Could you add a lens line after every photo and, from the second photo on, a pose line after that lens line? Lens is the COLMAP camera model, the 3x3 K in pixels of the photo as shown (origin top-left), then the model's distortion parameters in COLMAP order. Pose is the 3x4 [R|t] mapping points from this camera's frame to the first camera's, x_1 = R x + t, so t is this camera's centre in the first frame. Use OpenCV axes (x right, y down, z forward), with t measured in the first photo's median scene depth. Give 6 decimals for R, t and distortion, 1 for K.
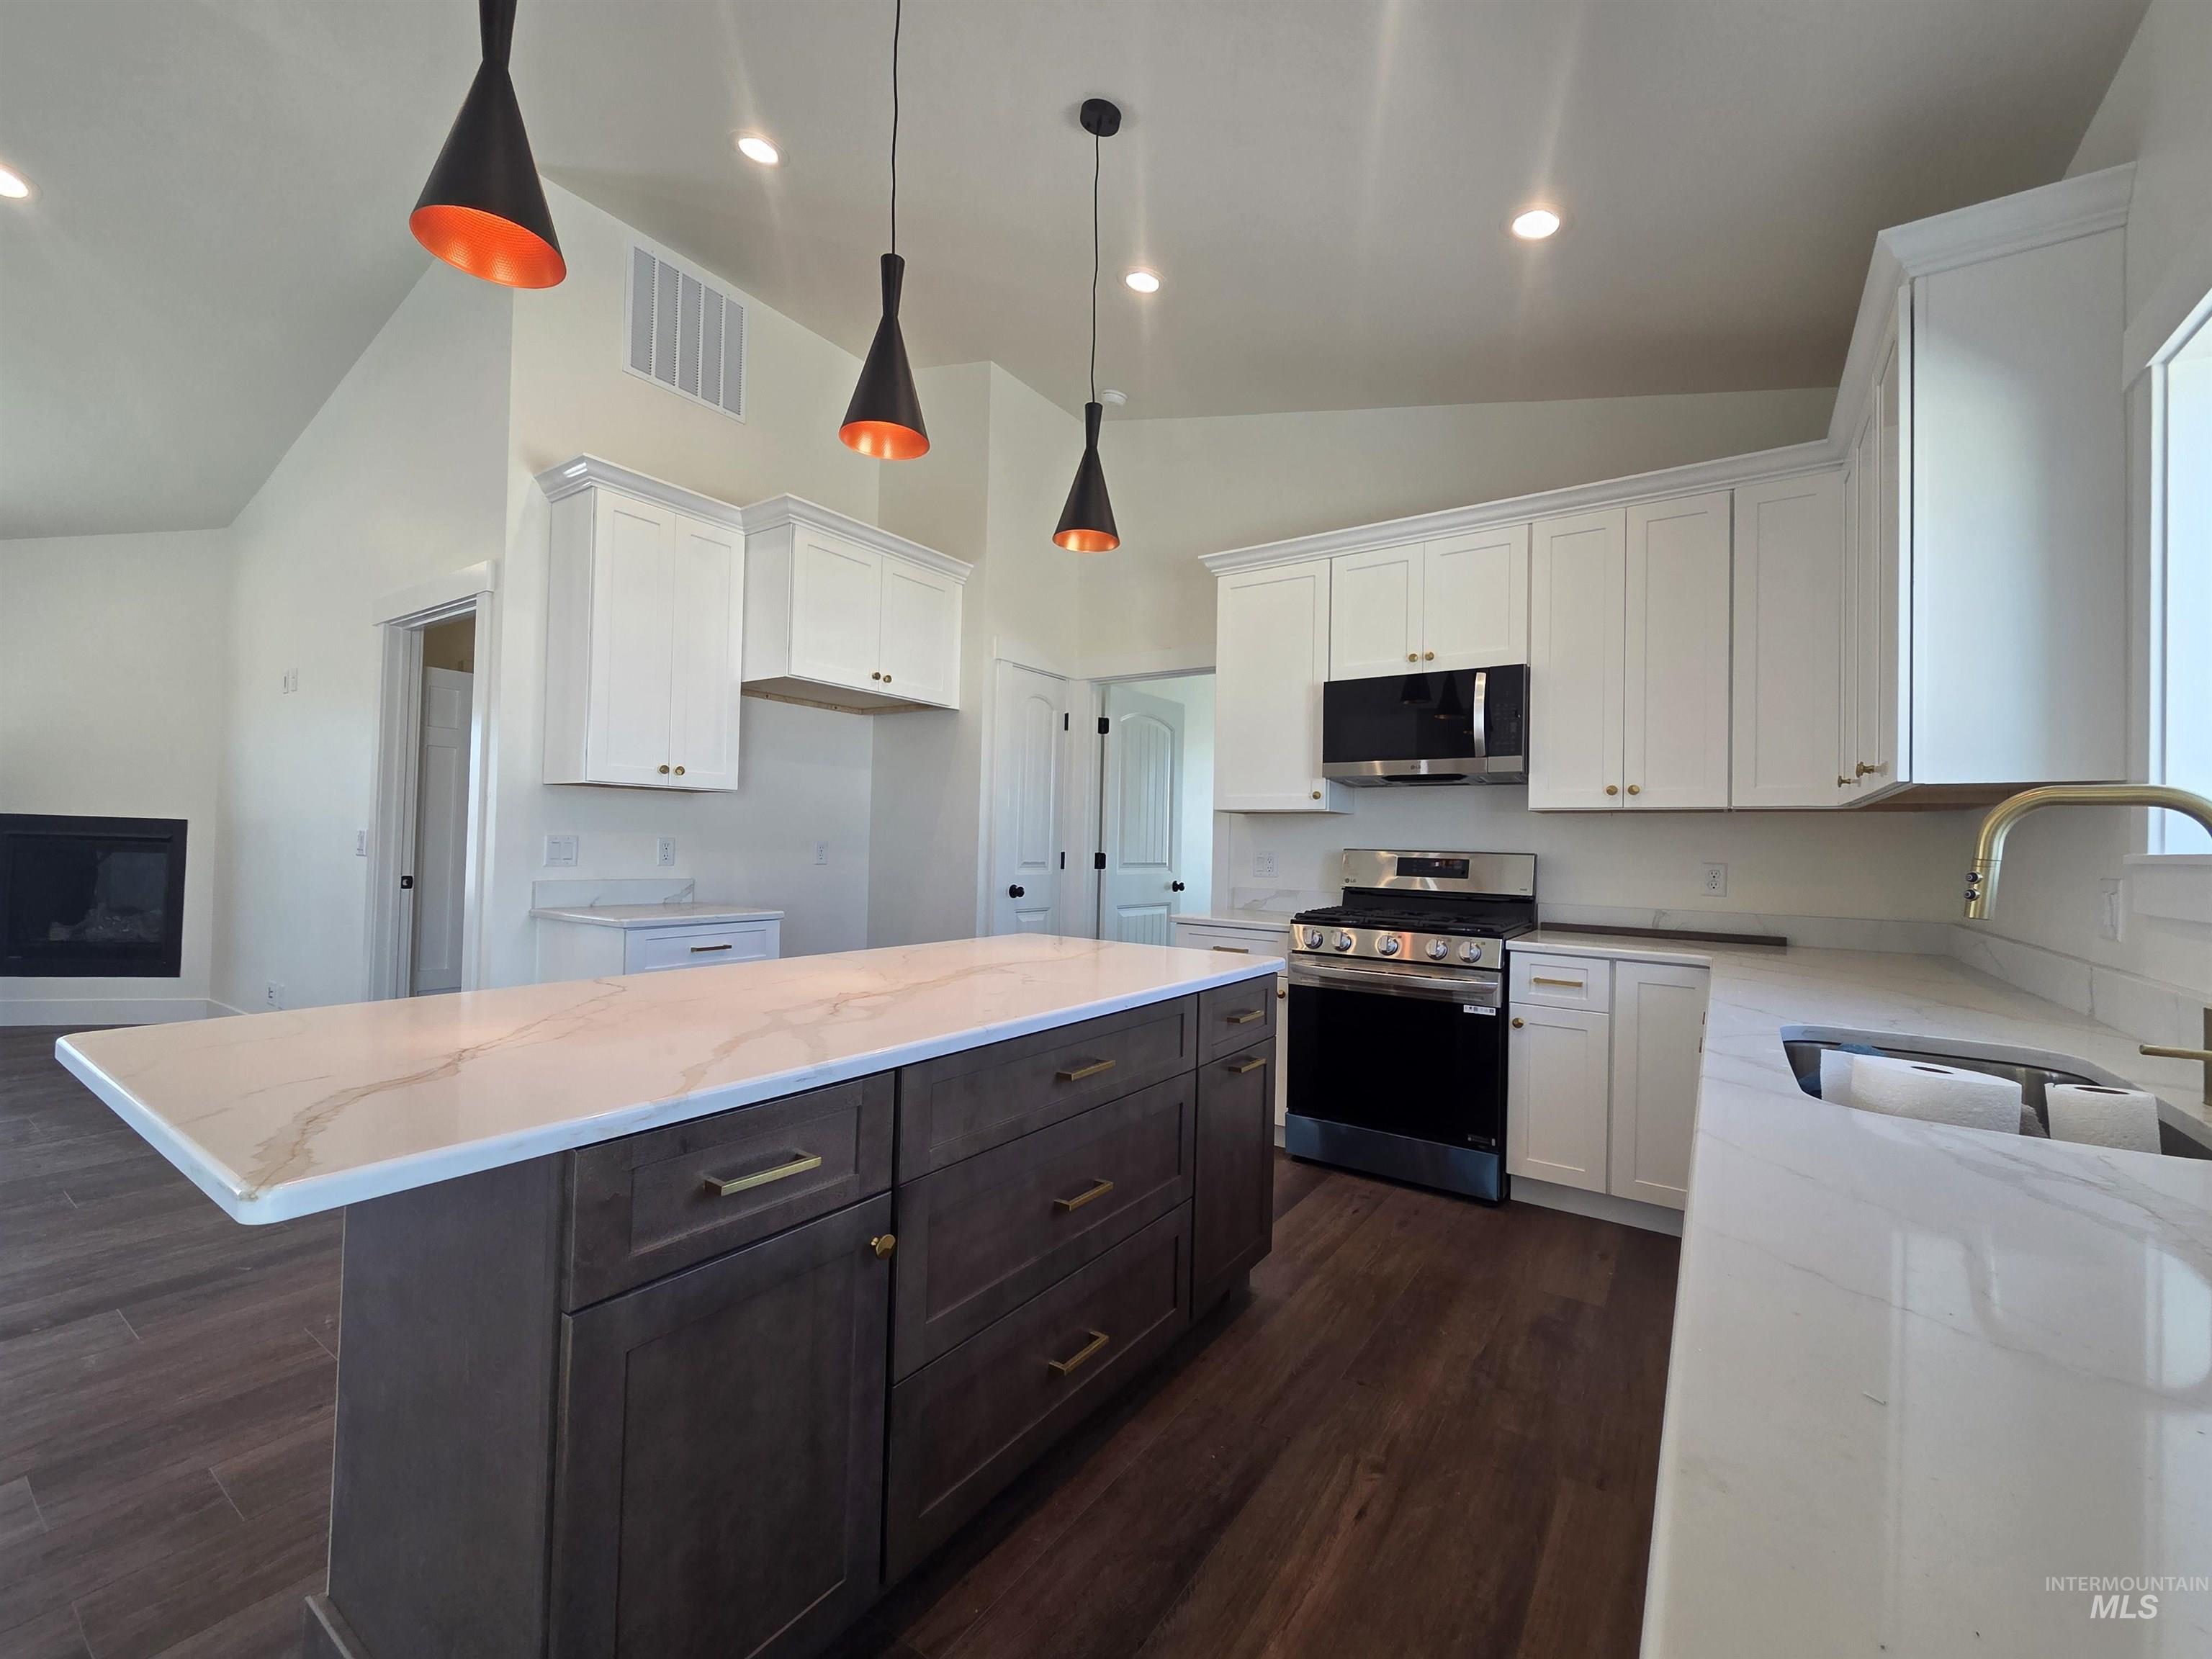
lens RADIAL K [[906.6, 0, 1100.5], [0, 906.6, 828.0], [0, 0, 1]] dist [-0.000789, -0.000177]
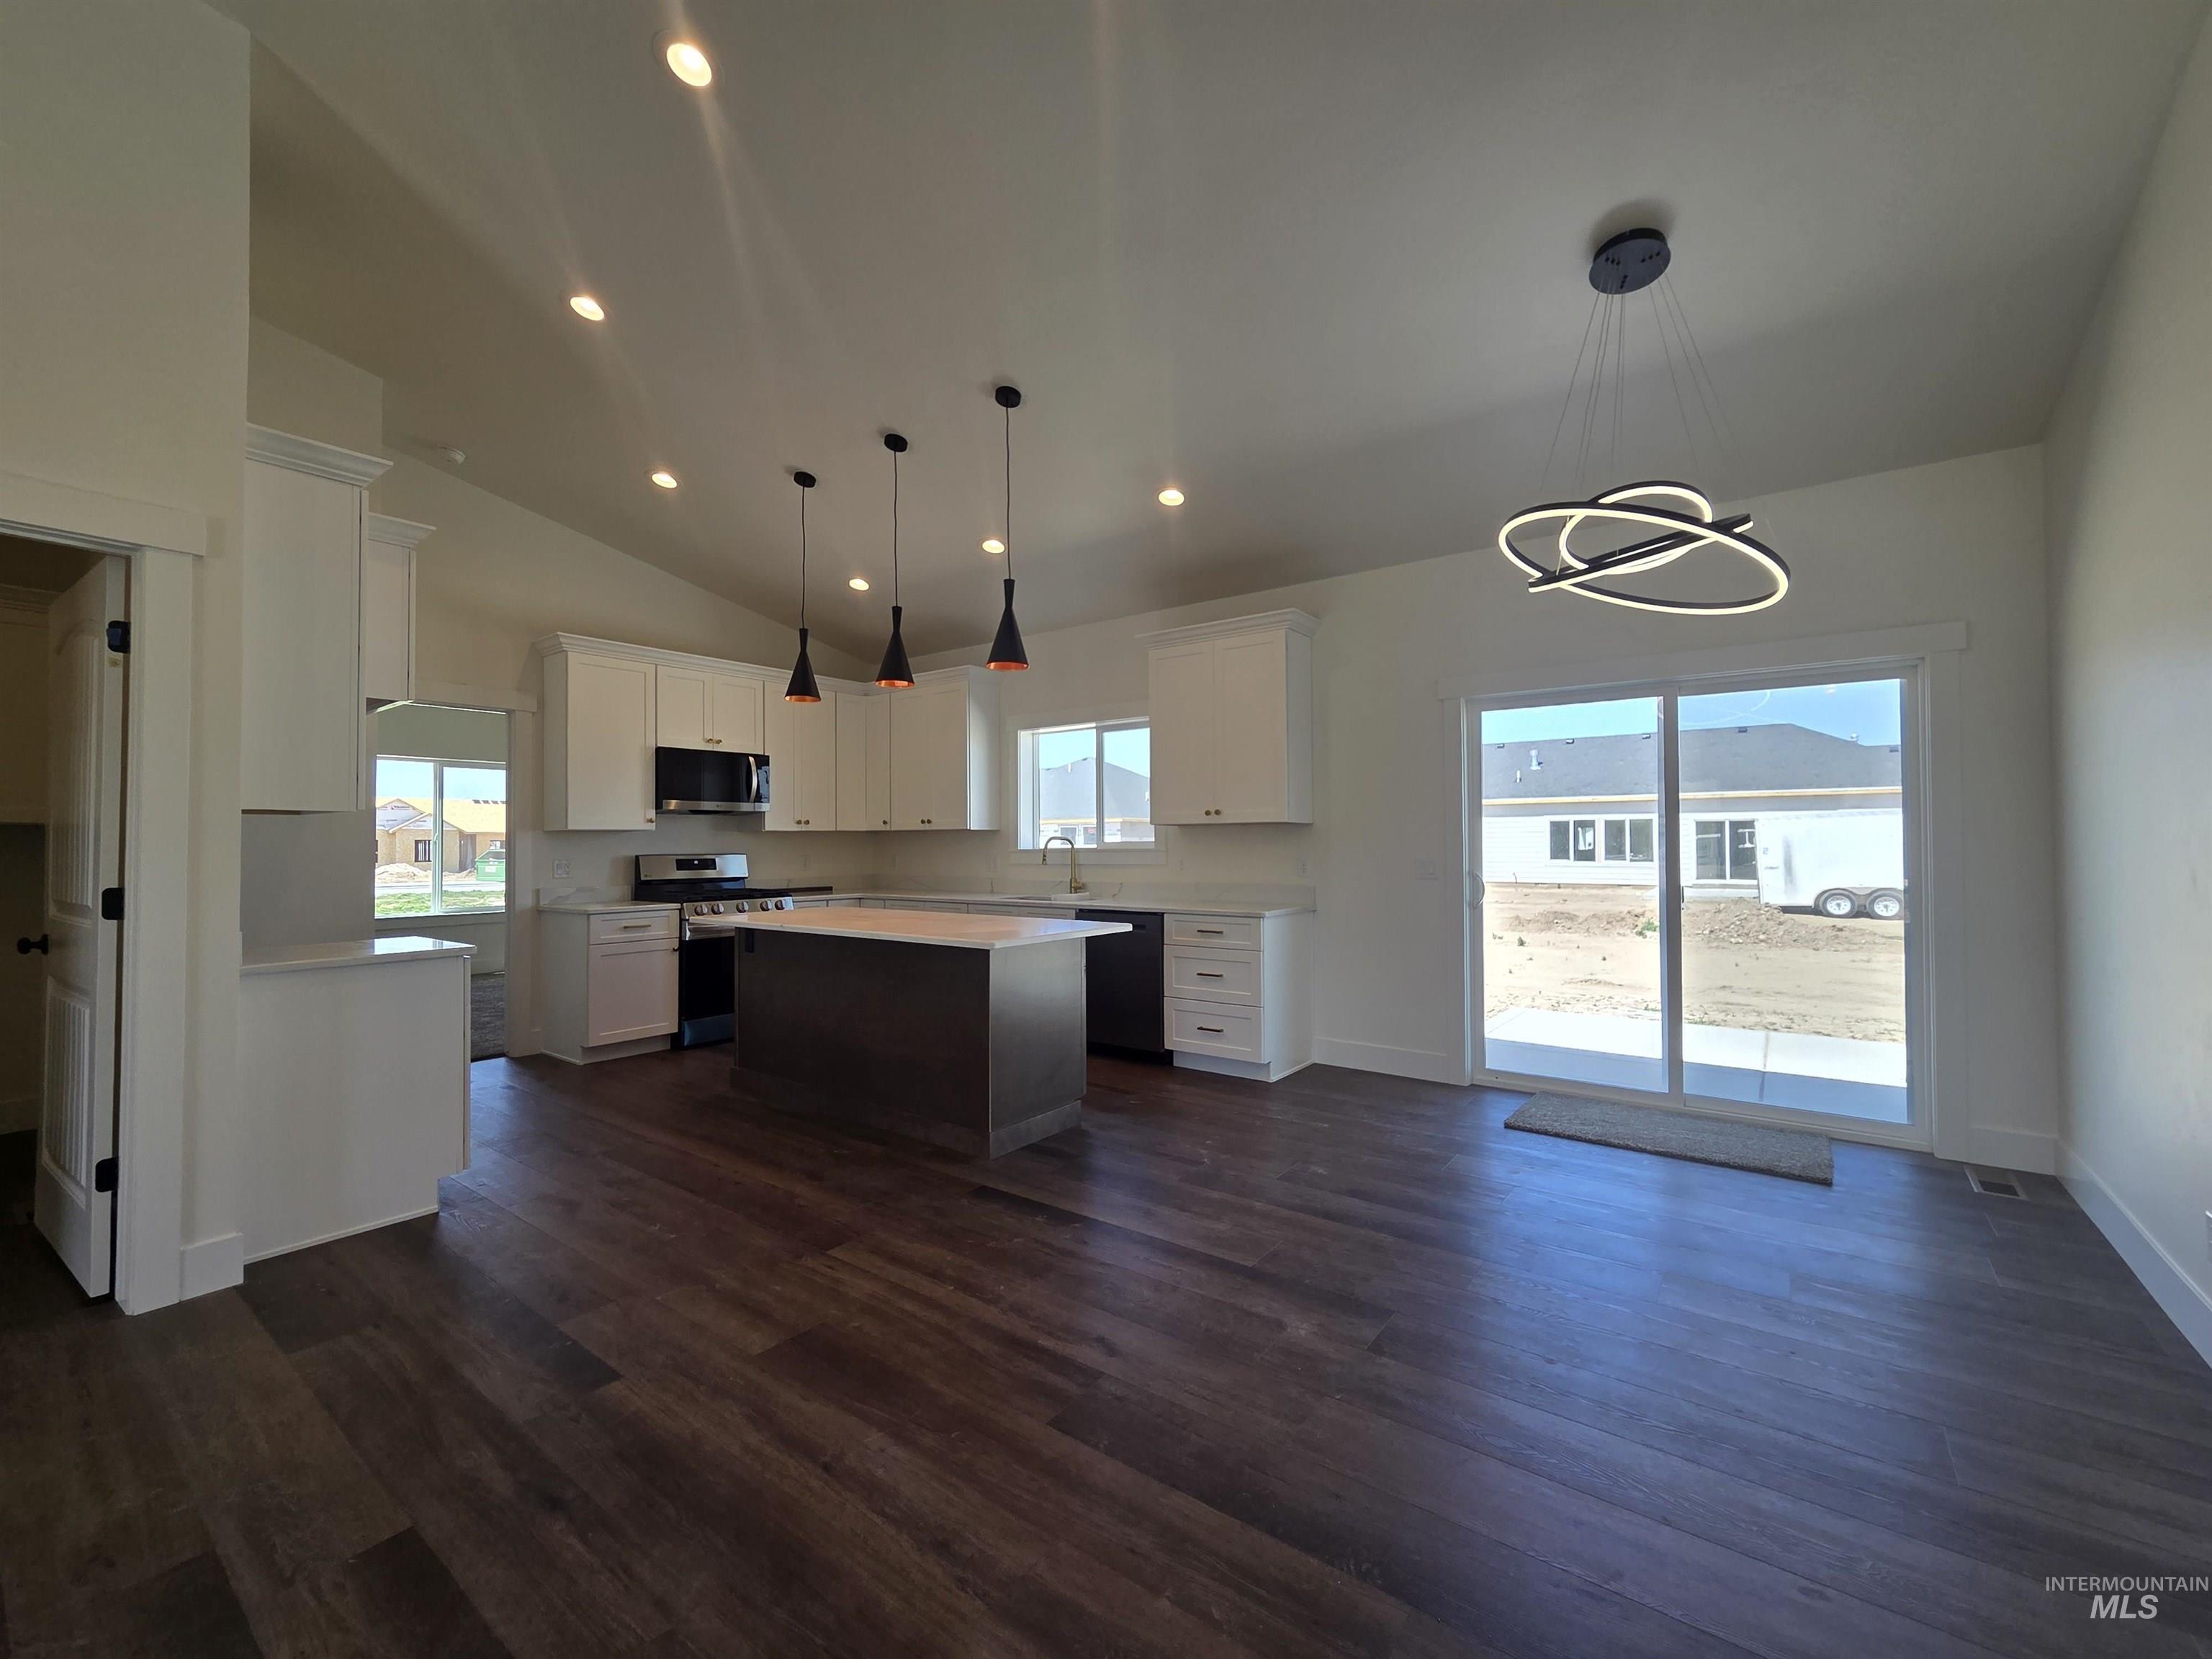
lens RADIAL K [[906.6, 0, 1100.5], [0, 906.6, 828.0], [0, 0, 1]] dist [-0.000789, -0.000177]
pose [[0.038067, -0.005002, 0.999263, -1.378875], [-0.007469, 0.999958, 0.005290, -0.041157], [-0.999247, -0.007665, 0.038028, 0.210893]]
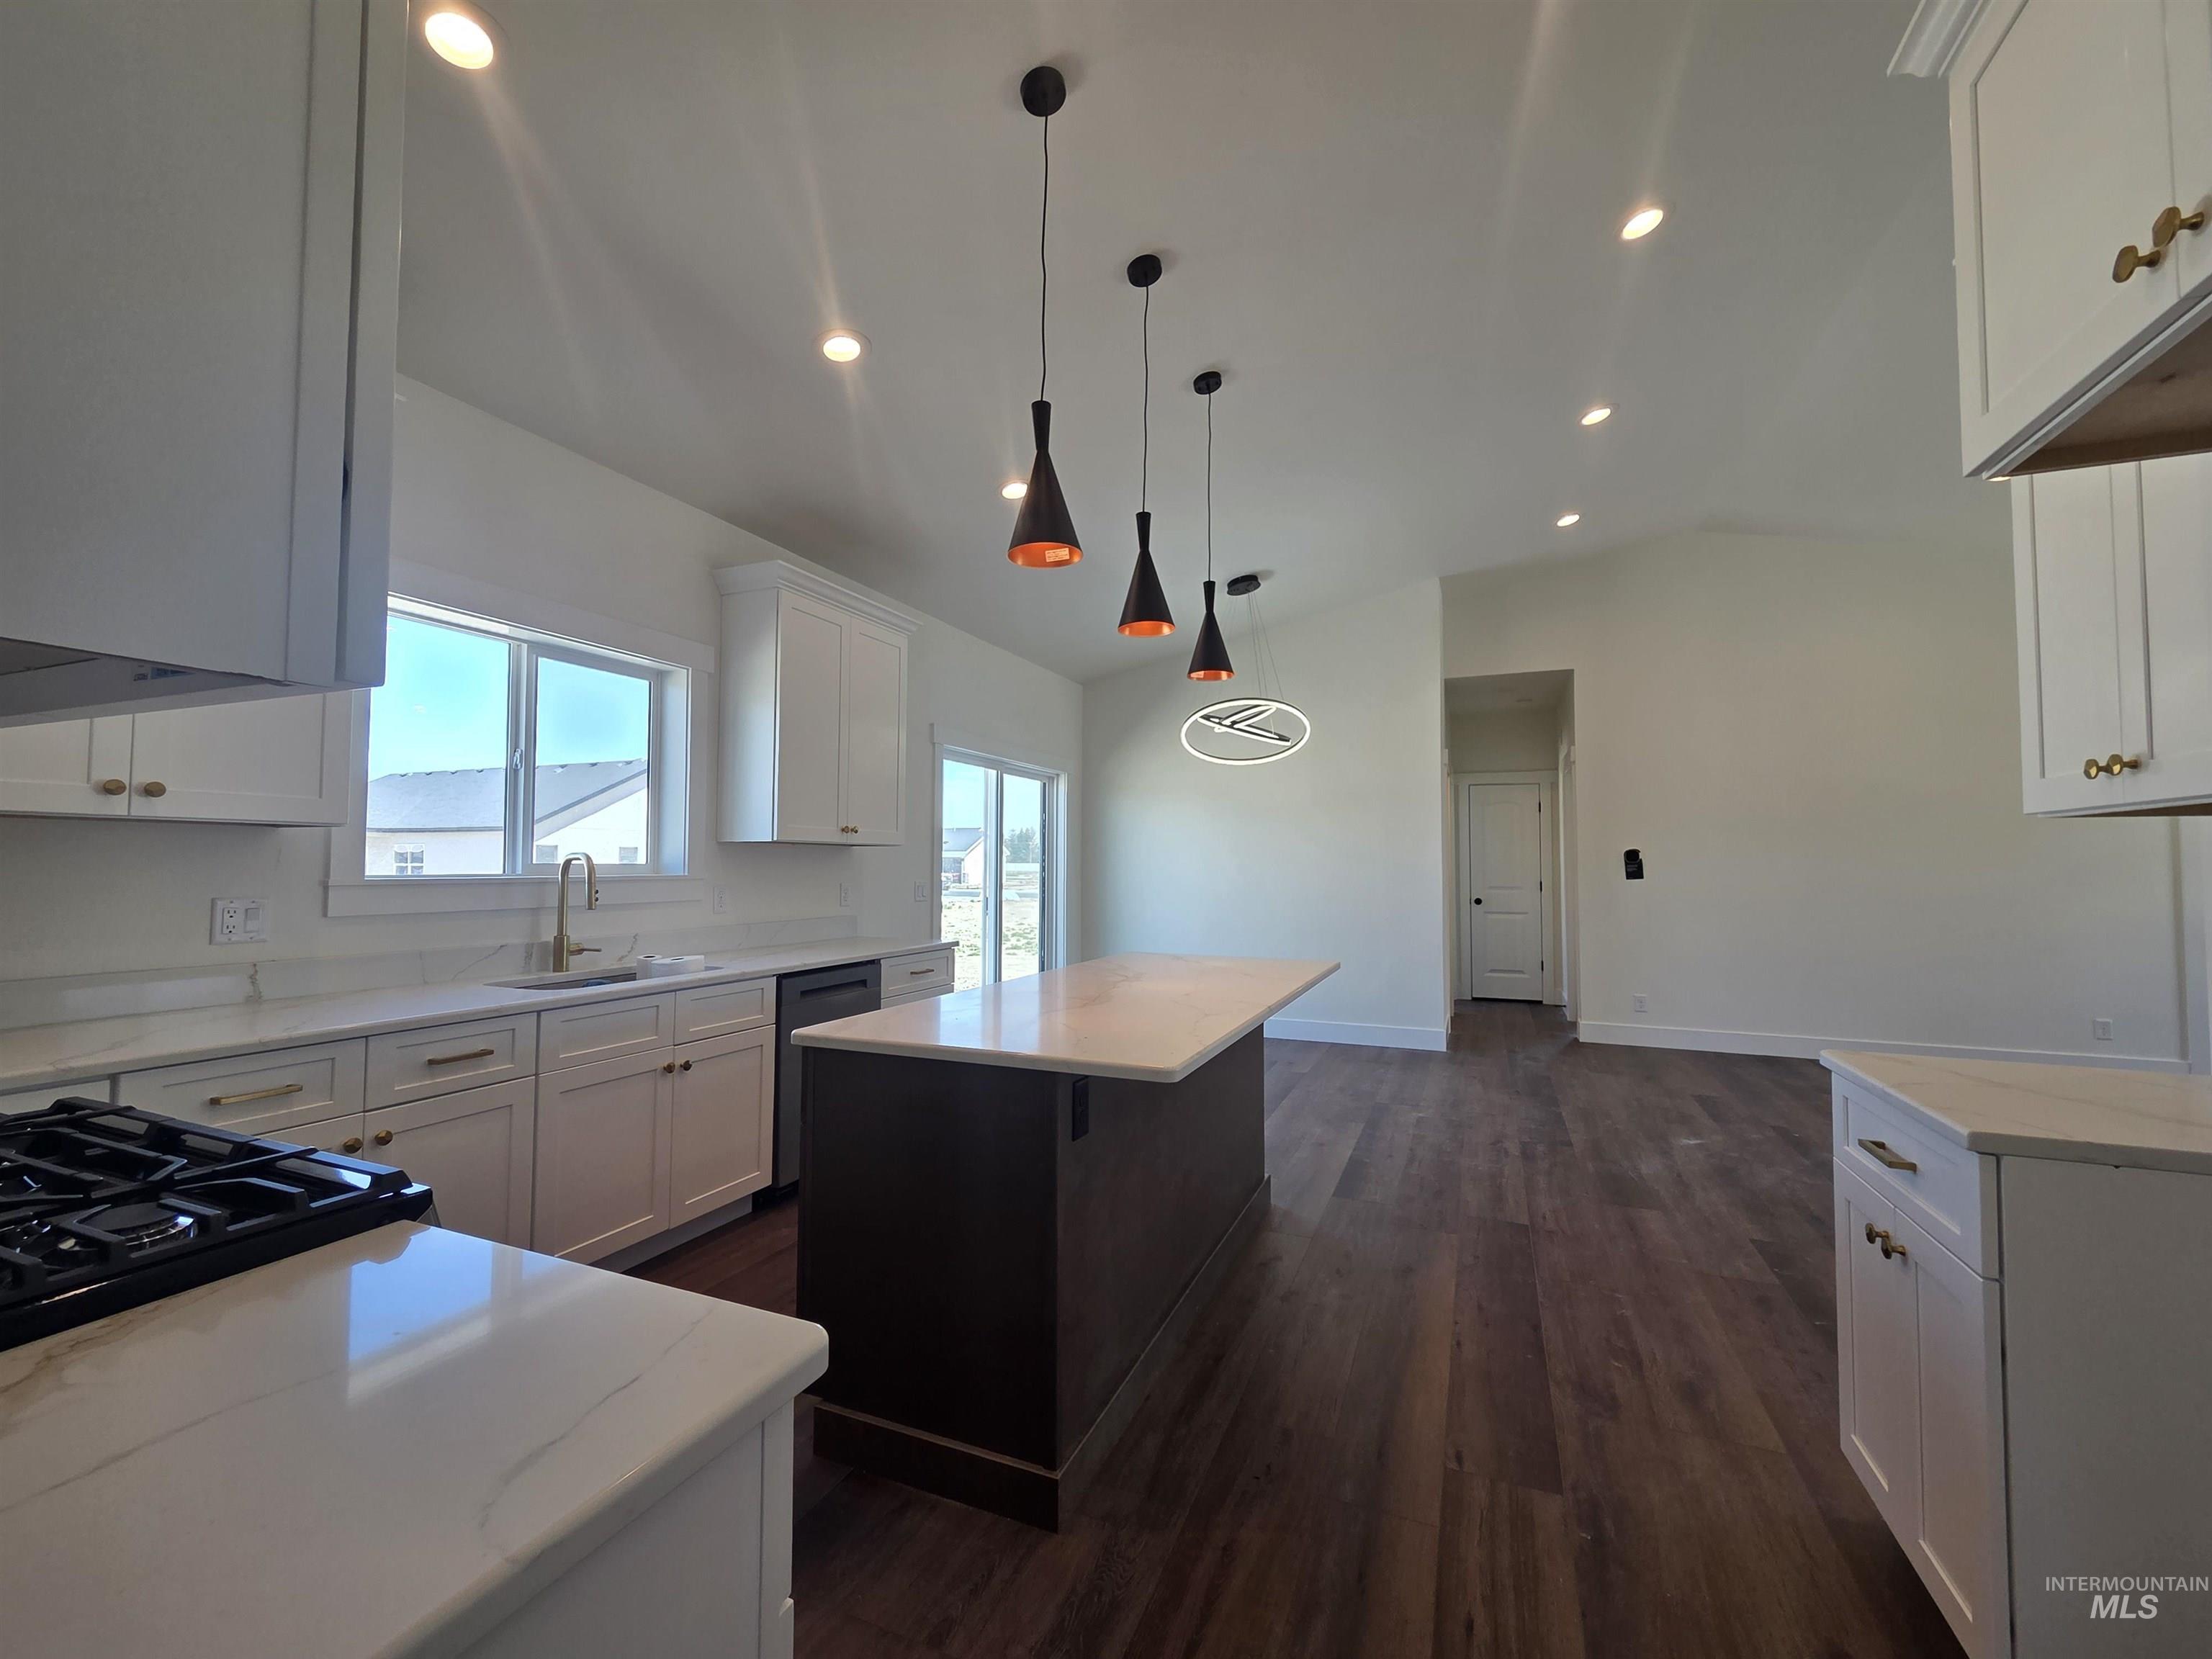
lens RADIAL K [[906.6, 0, 1100.5], [0, 906.6, 828.0], [0, 0, 1]] dist [-0.000789, -0.000177]
pose [[-0.978574, -0.036285, -0.202671, 0.067566], [-0.024083, 0.997764, -0.062347, 0.004356], [0.204481, -0.056131, -0.977260, 1.340445]]
